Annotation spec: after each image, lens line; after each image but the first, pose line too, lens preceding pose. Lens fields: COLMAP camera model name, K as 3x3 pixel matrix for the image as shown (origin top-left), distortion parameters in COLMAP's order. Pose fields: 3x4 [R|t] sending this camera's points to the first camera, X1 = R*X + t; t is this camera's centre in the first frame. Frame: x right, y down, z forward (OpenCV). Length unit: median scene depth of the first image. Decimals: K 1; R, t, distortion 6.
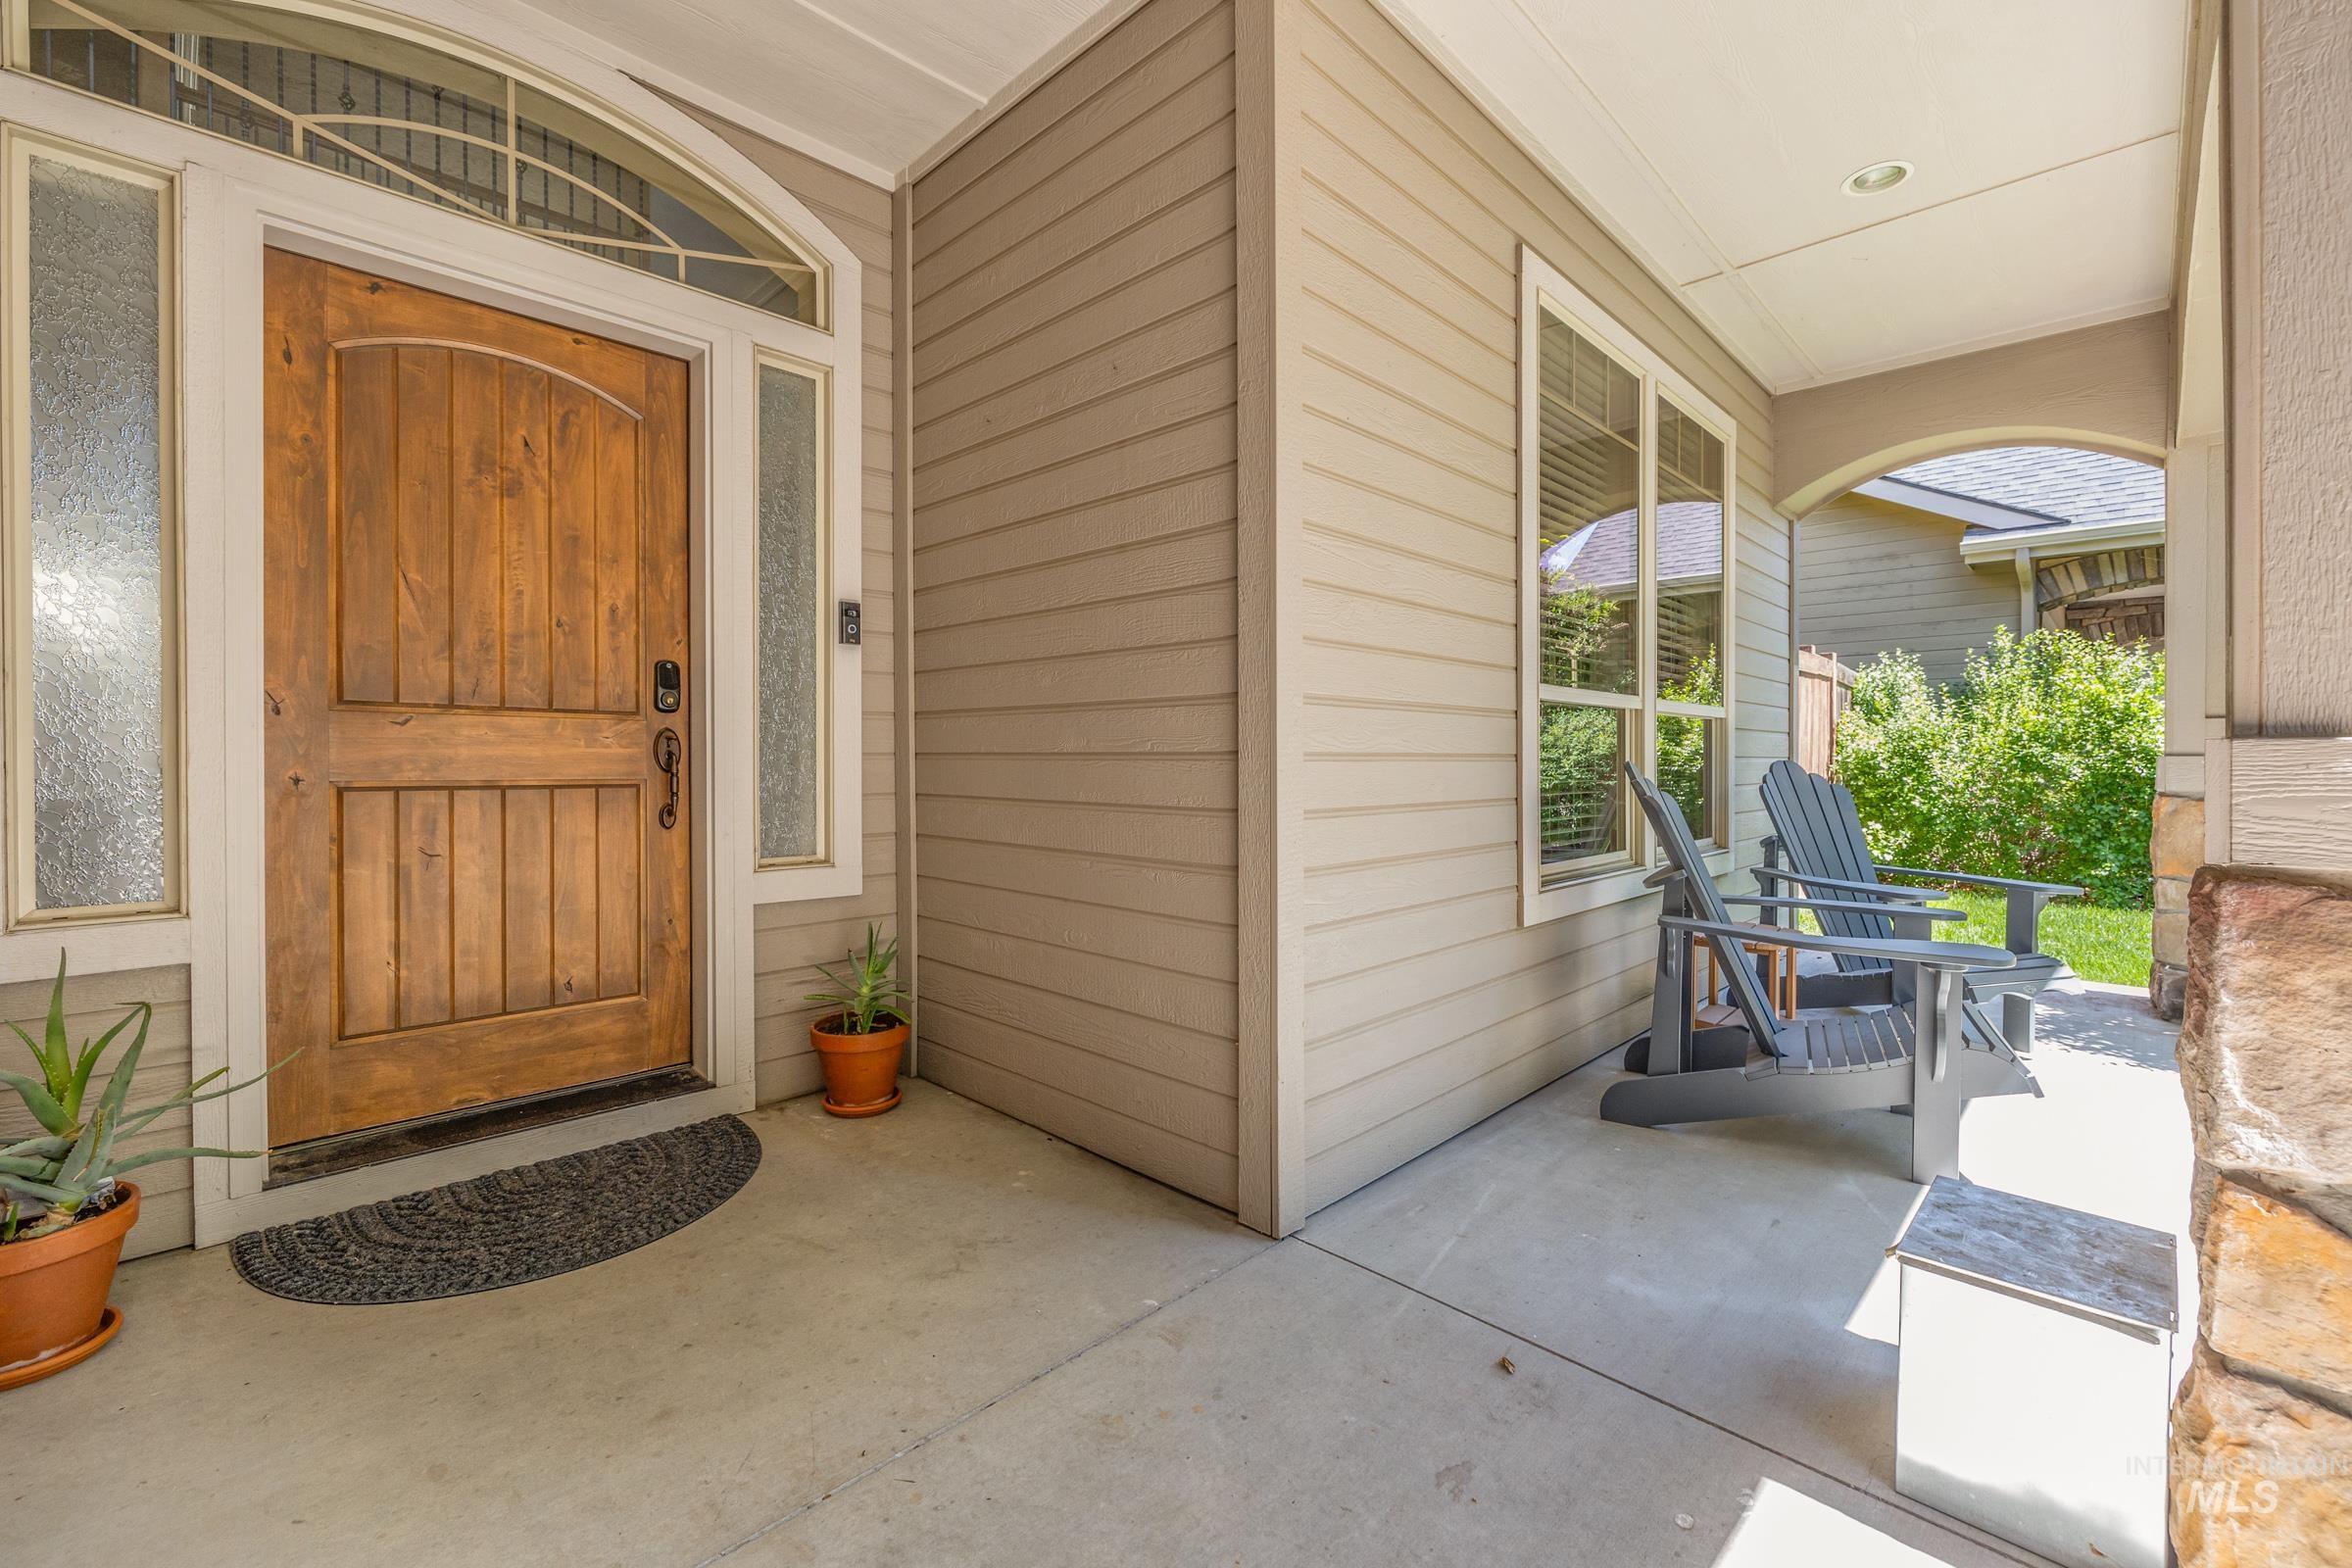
lens RADIAL K [[979.7, 0, 1183.1], [0, 979.7, 767.3], [0, 0, 1]] dist [0.000257, -0.000622]
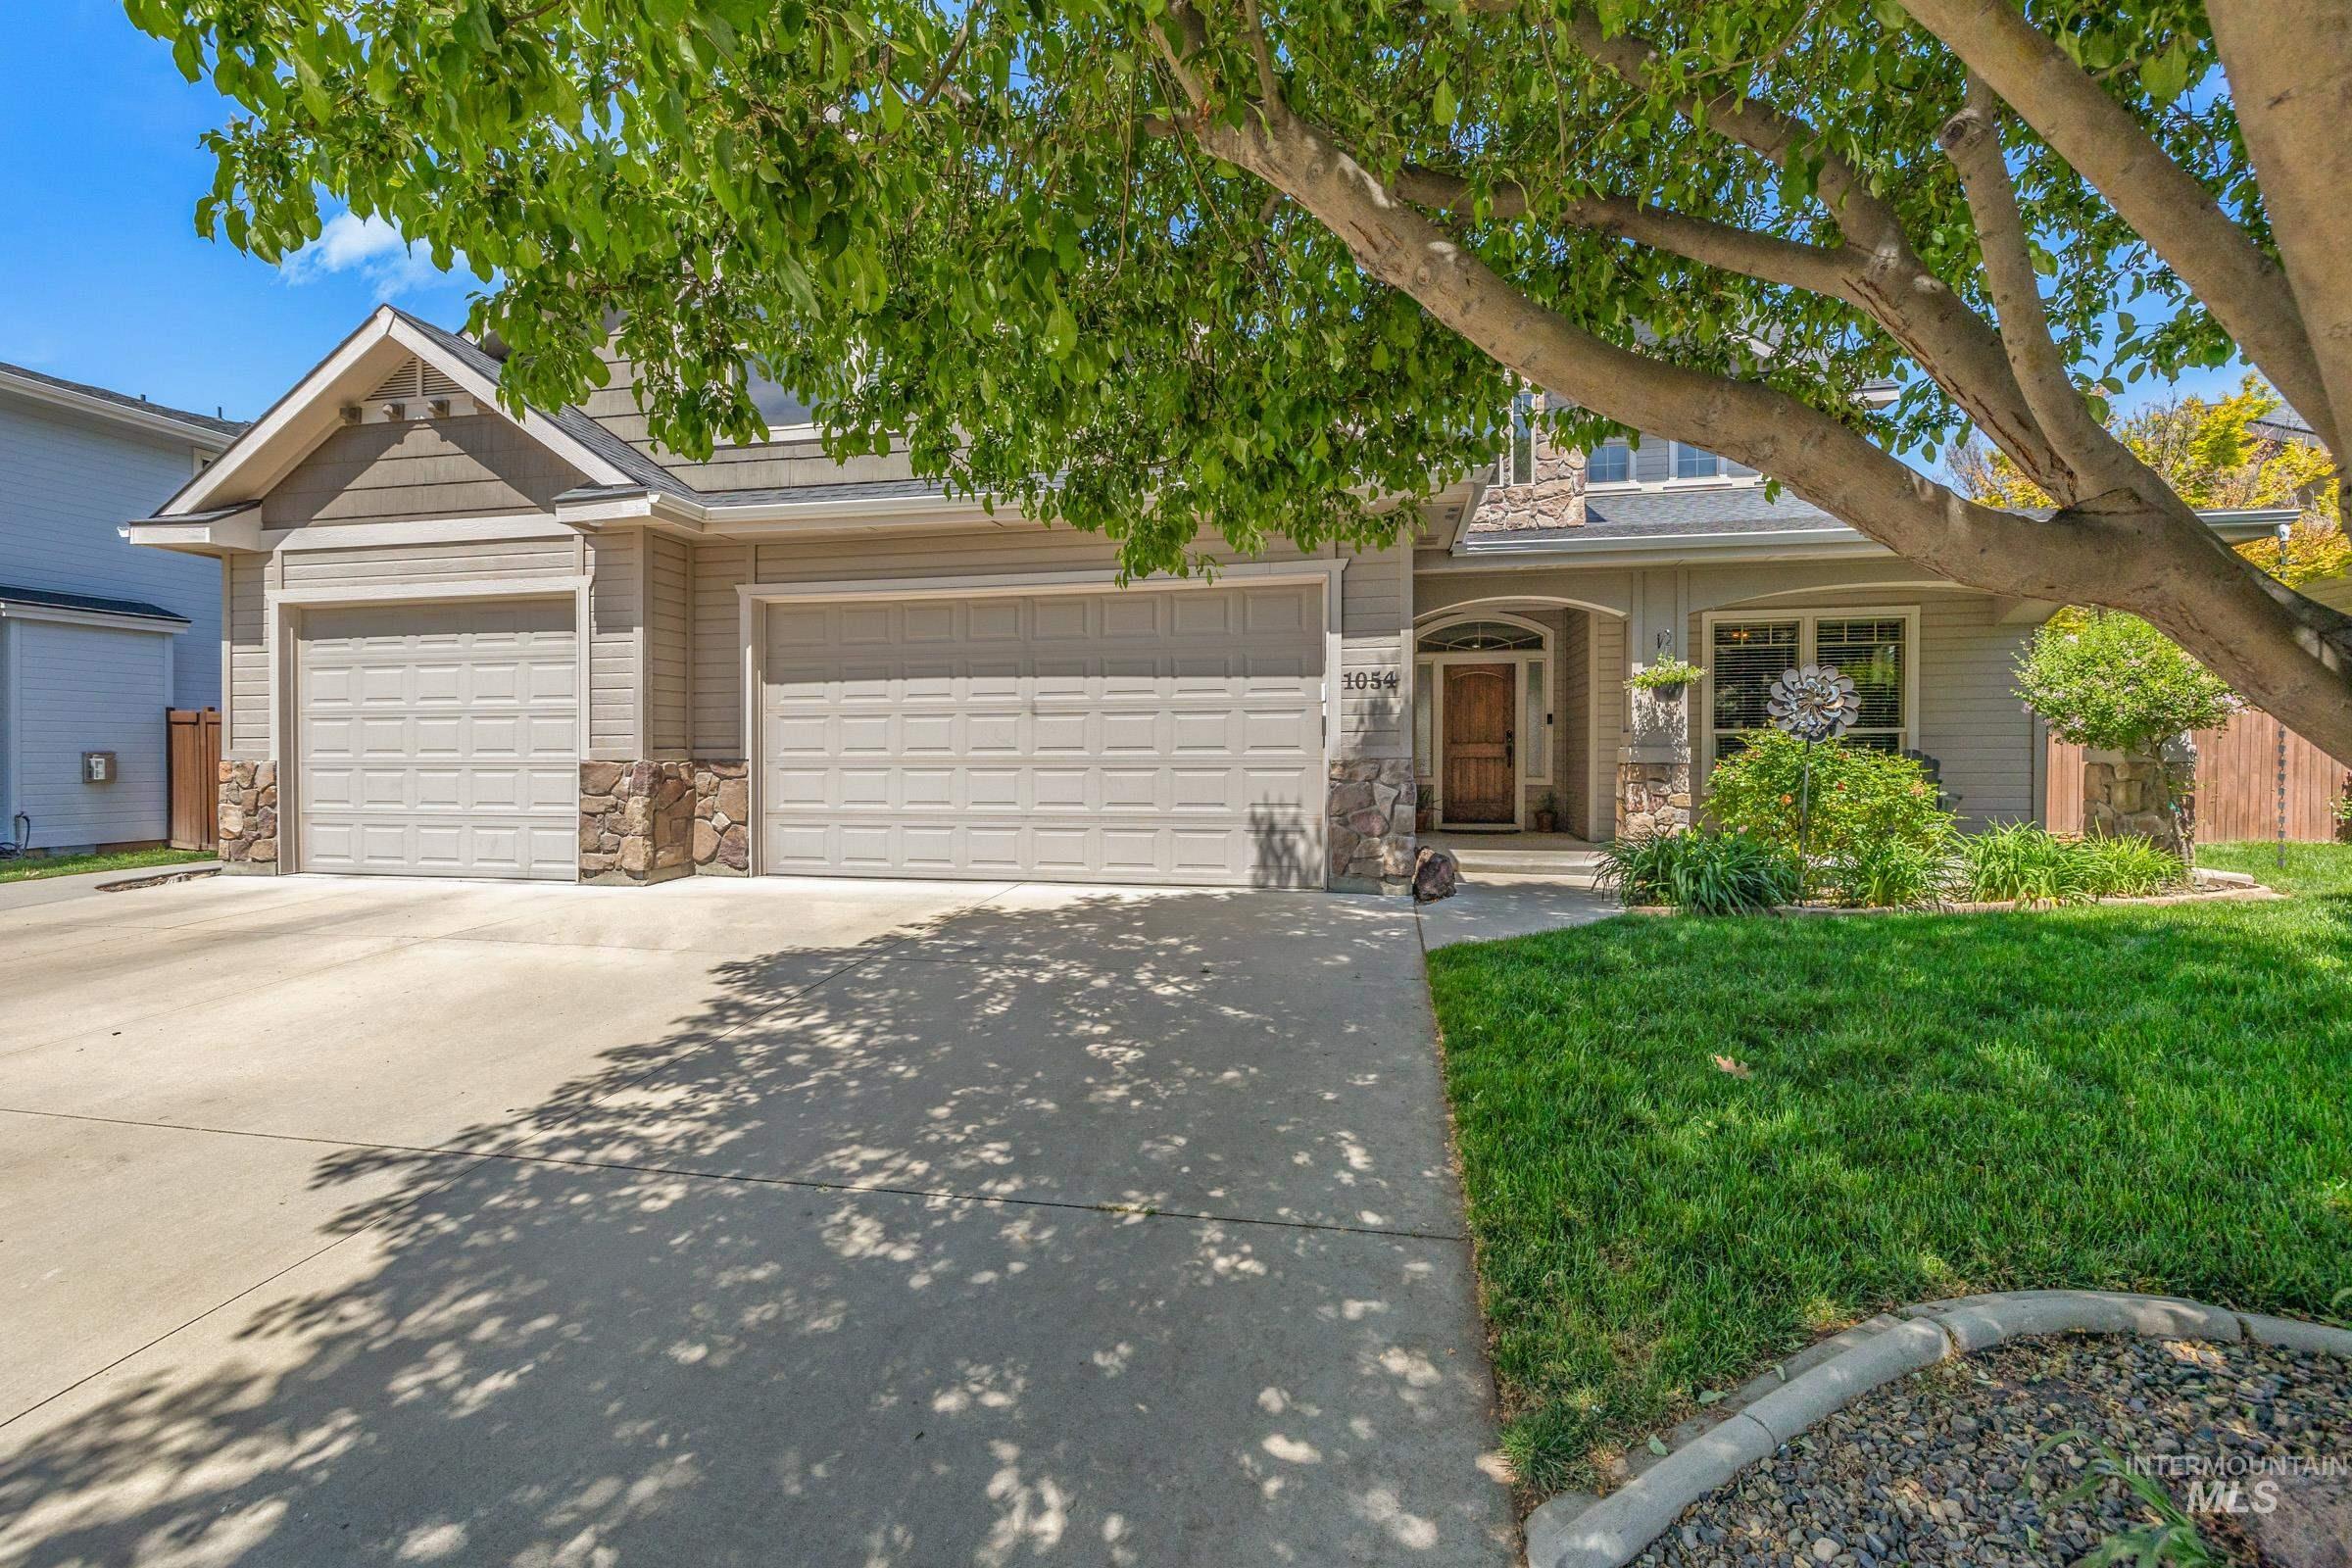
lens RADIAL K [[979.7, 0, 1183.1], [0, 979.7, 767.3], [0, 0, 1]] dist [0.000257, -0.000622]
pose [[0.549915, 0.002861, -0.835216, 2.596054], [-0.003619, 0.999993, 0.001043, 0.064847], [0.835213, 0.002449, 0.549921, -2.944614]]
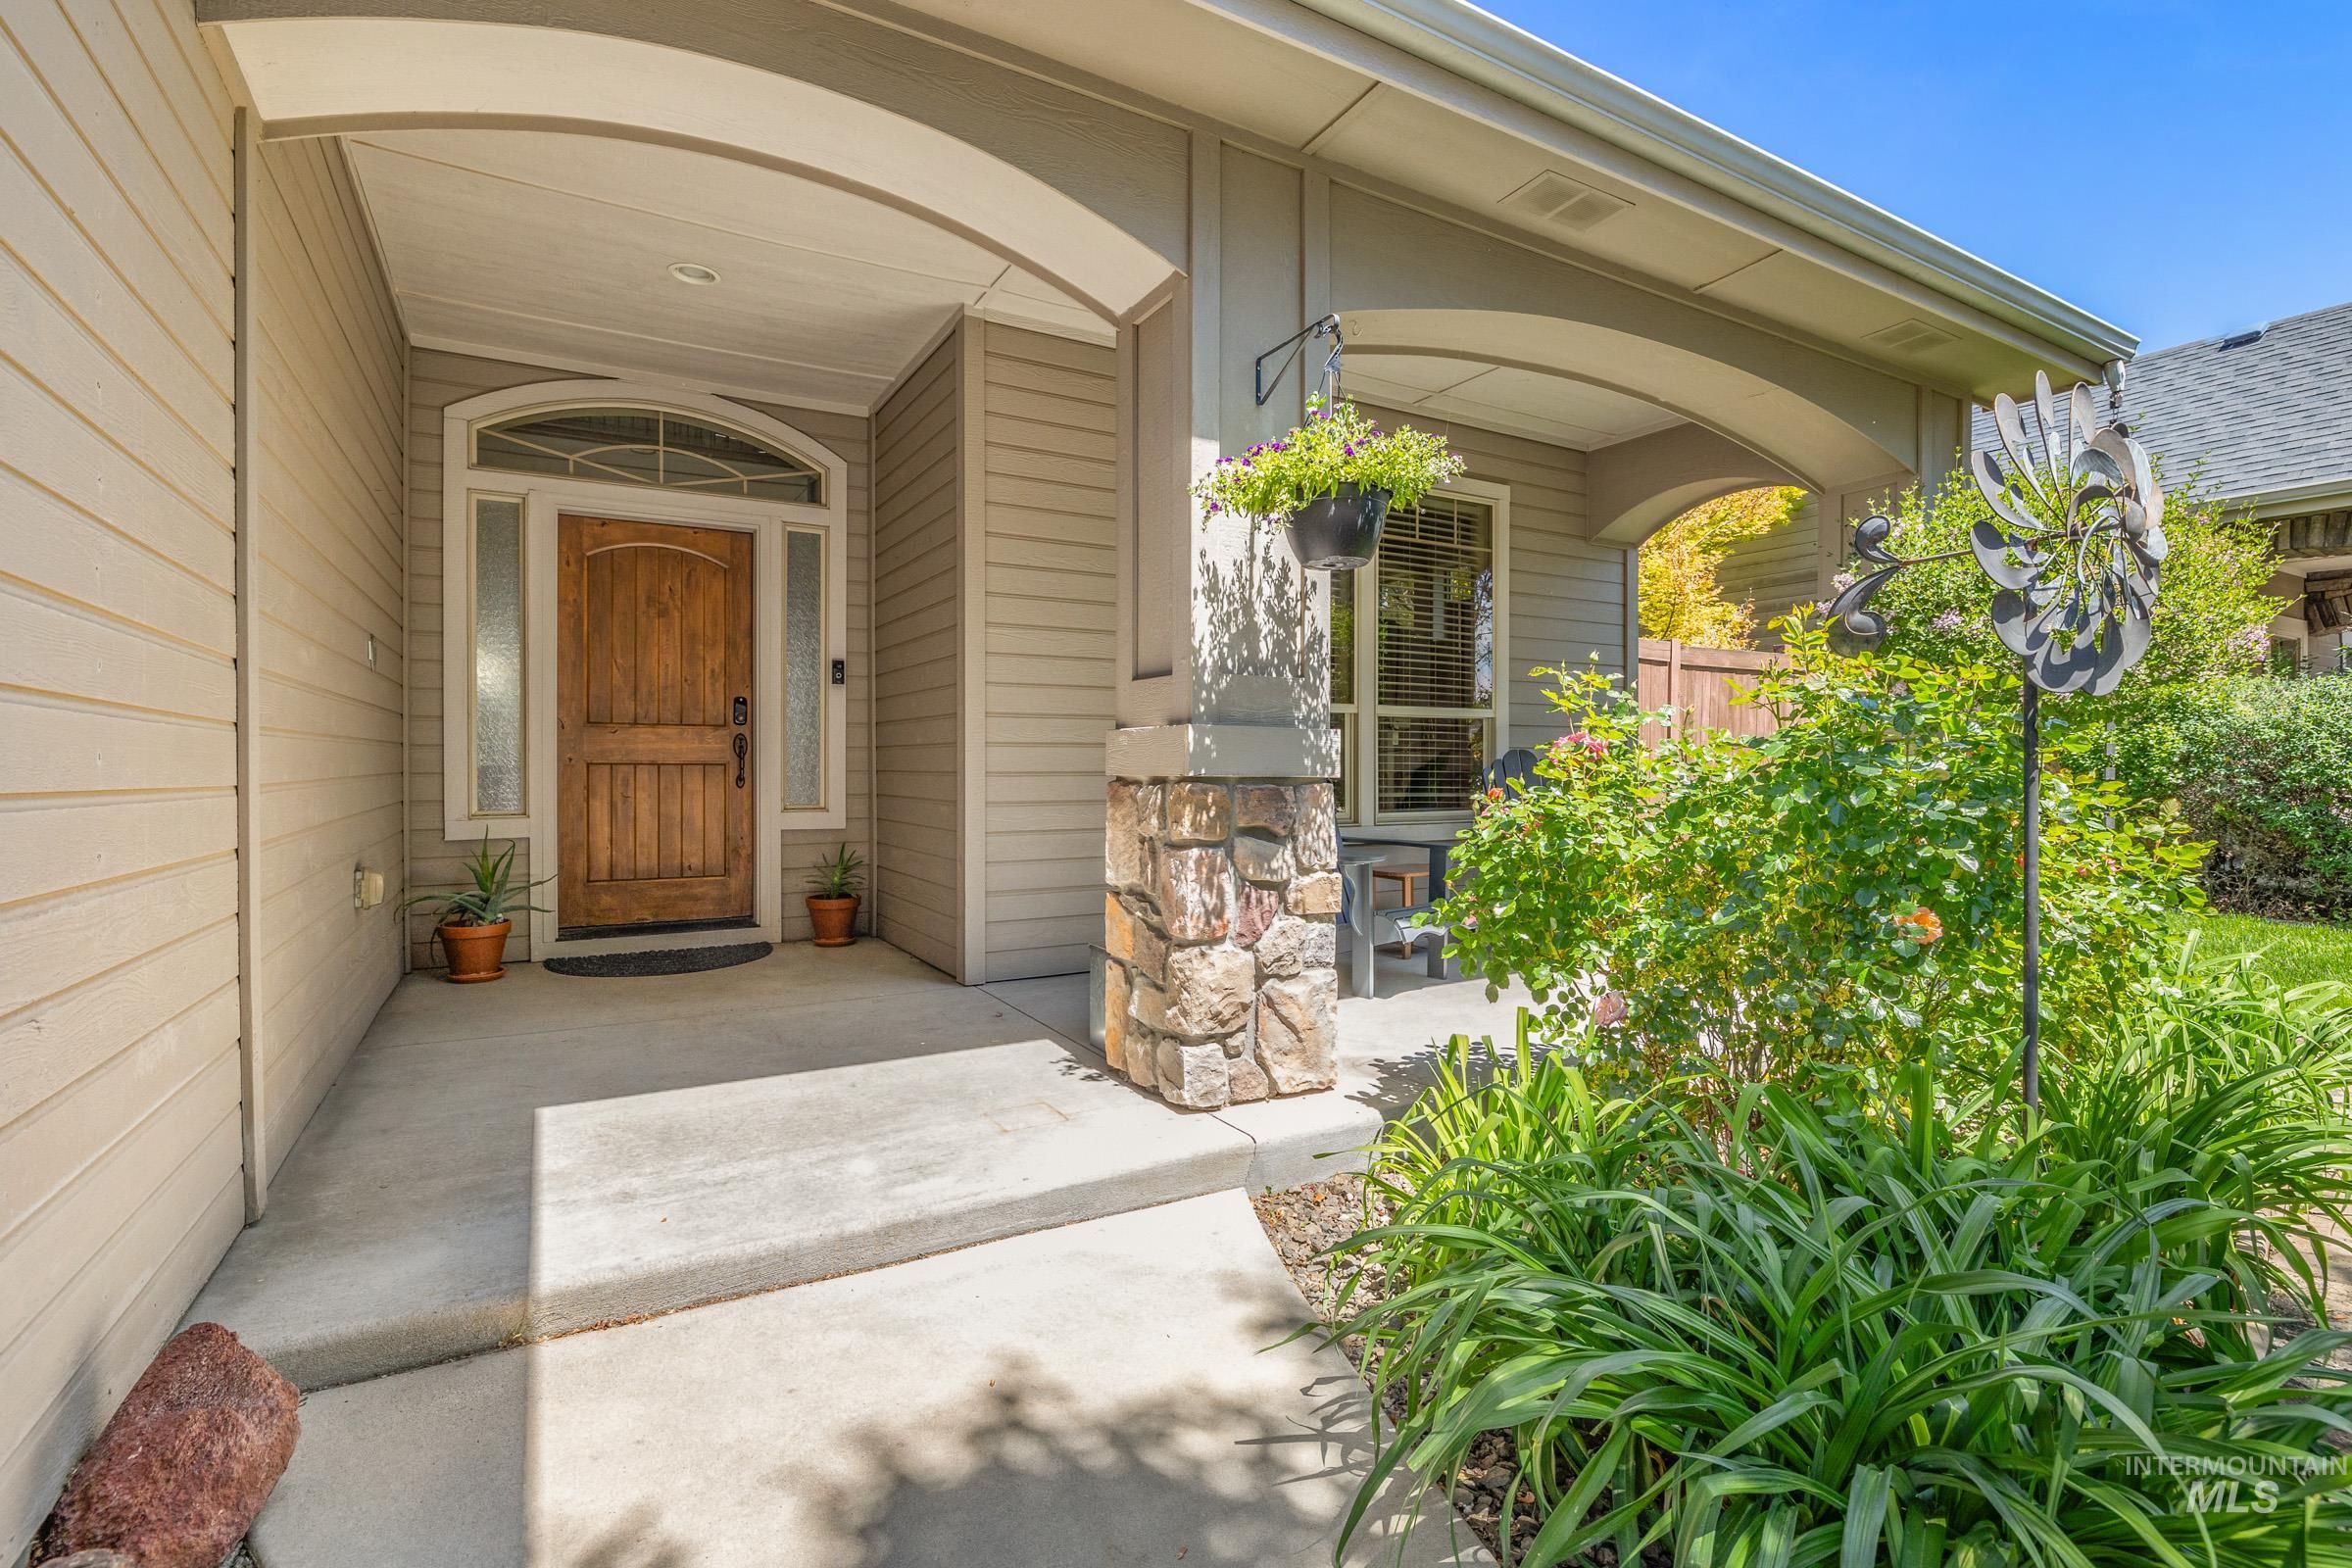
lens RADIAL K [[1113.7, 0, 1183.1], [0, 1113.7, 767.9], [0, 0, 1]] dist [-0.001451, 0.000378]
pose [[0.963744, -0.004150, -0.266795, 0.883700], [0.001926, 0.999961, -0.008594, 0.046906], [0.266820, 0.007768, 0.963715, -0.844075]]
